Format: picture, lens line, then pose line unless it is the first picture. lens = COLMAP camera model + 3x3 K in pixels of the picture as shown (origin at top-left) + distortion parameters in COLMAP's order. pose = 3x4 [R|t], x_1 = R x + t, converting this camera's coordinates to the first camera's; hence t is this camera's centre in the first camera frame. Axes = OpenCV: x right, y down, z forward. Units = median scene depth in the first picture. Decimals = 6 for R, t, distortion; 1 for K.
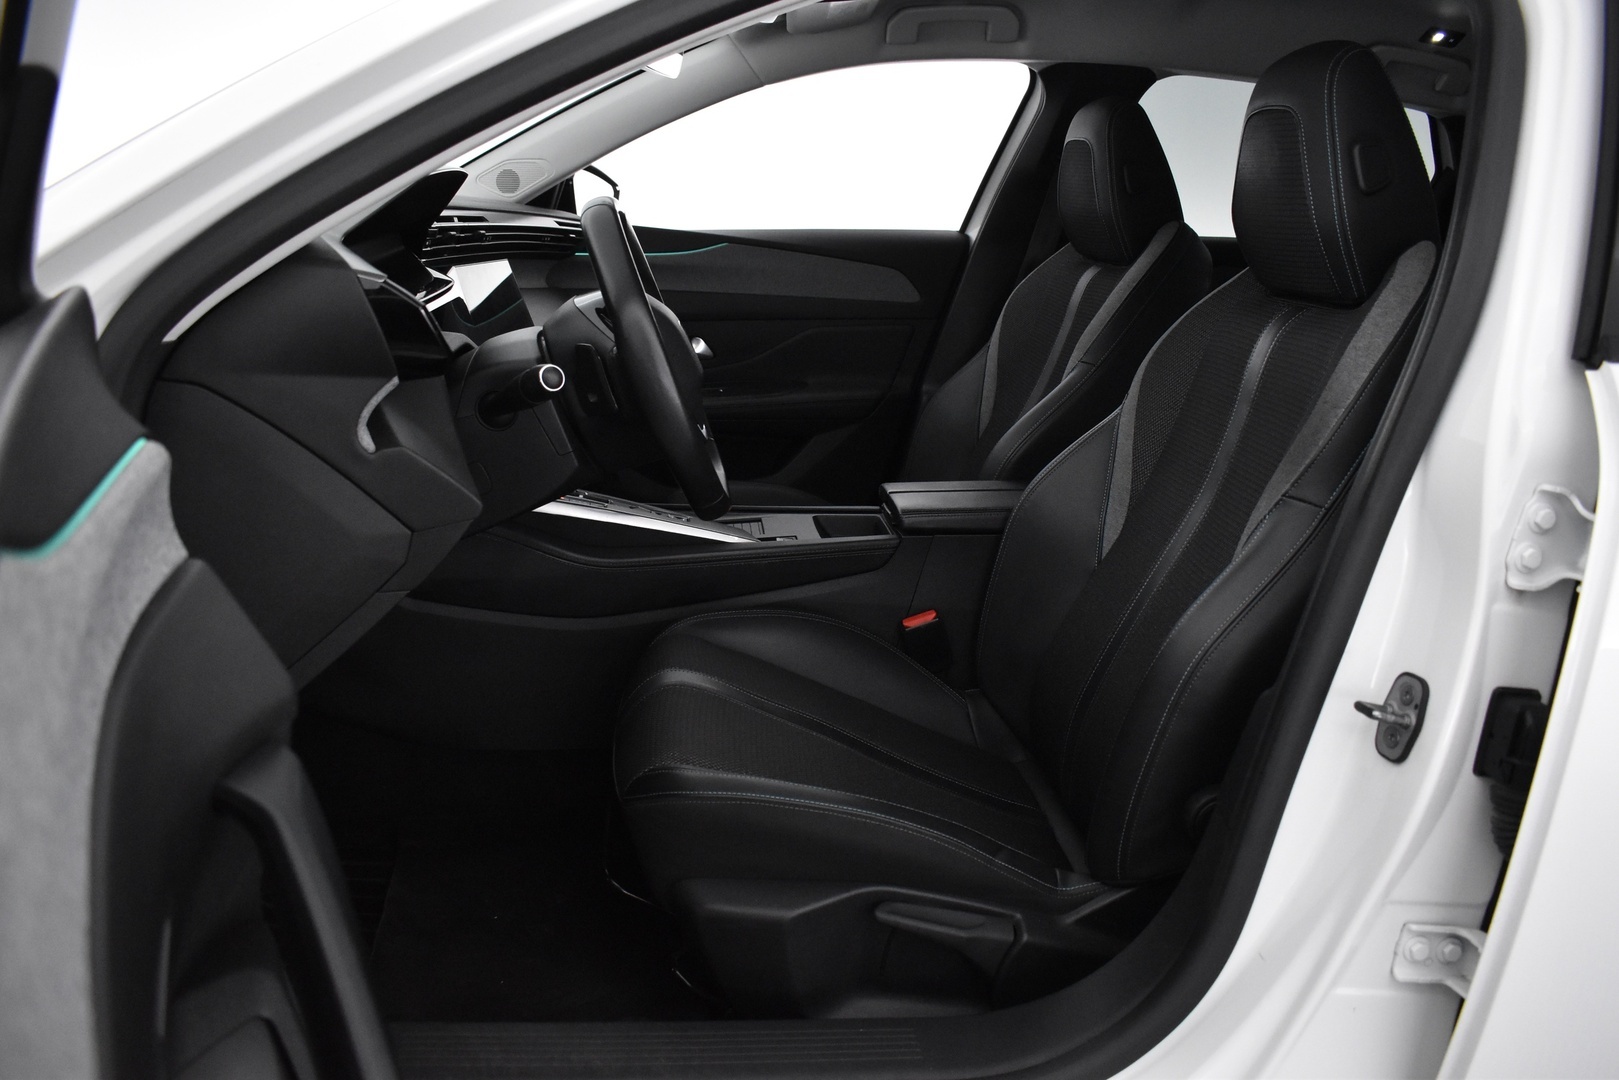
lens RADIAL K [[1250.7, 0, 809.5], [0, 1250.7, 540.0], [0, 0, 1]] dist [-0.091716, 0.000811]
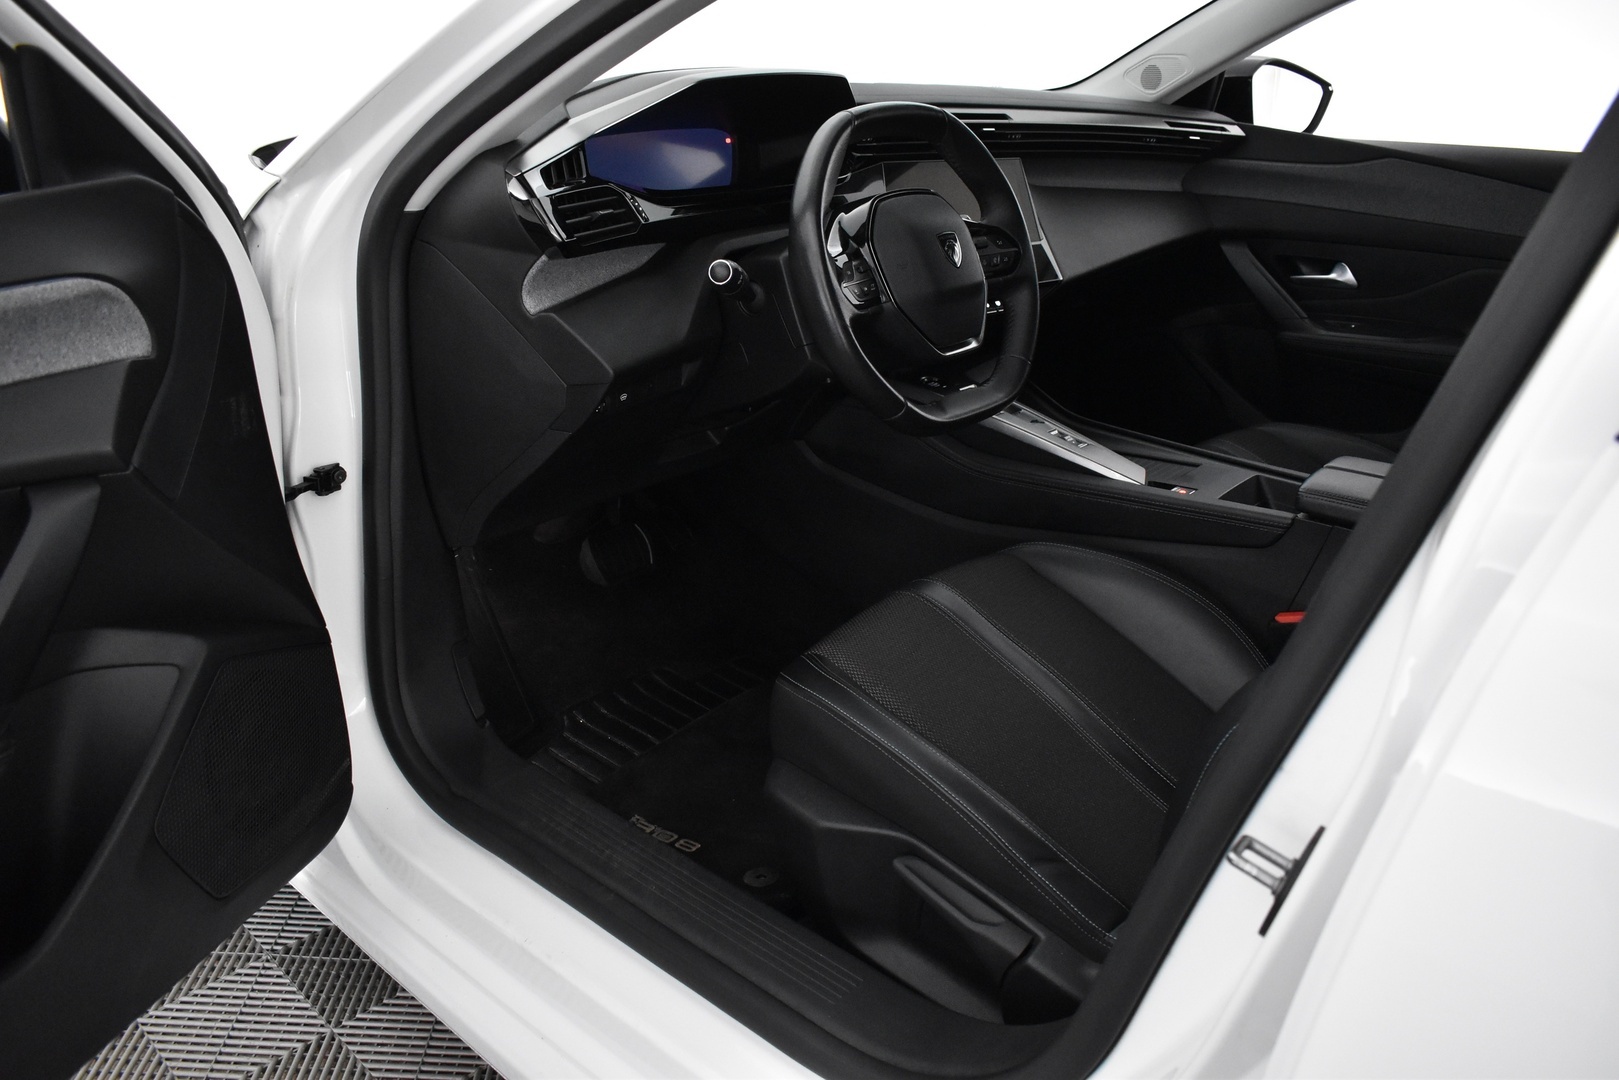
lens RADIAL K [[1250.7, 0, 809.5], [0, 1250.7, 540.0], [0, 0, 1]] dist [-0.091716, 0.000811]
pose [[0.695917, 0.252971, -0.672090, 0.412885], [-0.192267, 0.967367, 0.165028, -0.062641], [0.691905, 0.014374, 0.721845, 0.168904]]
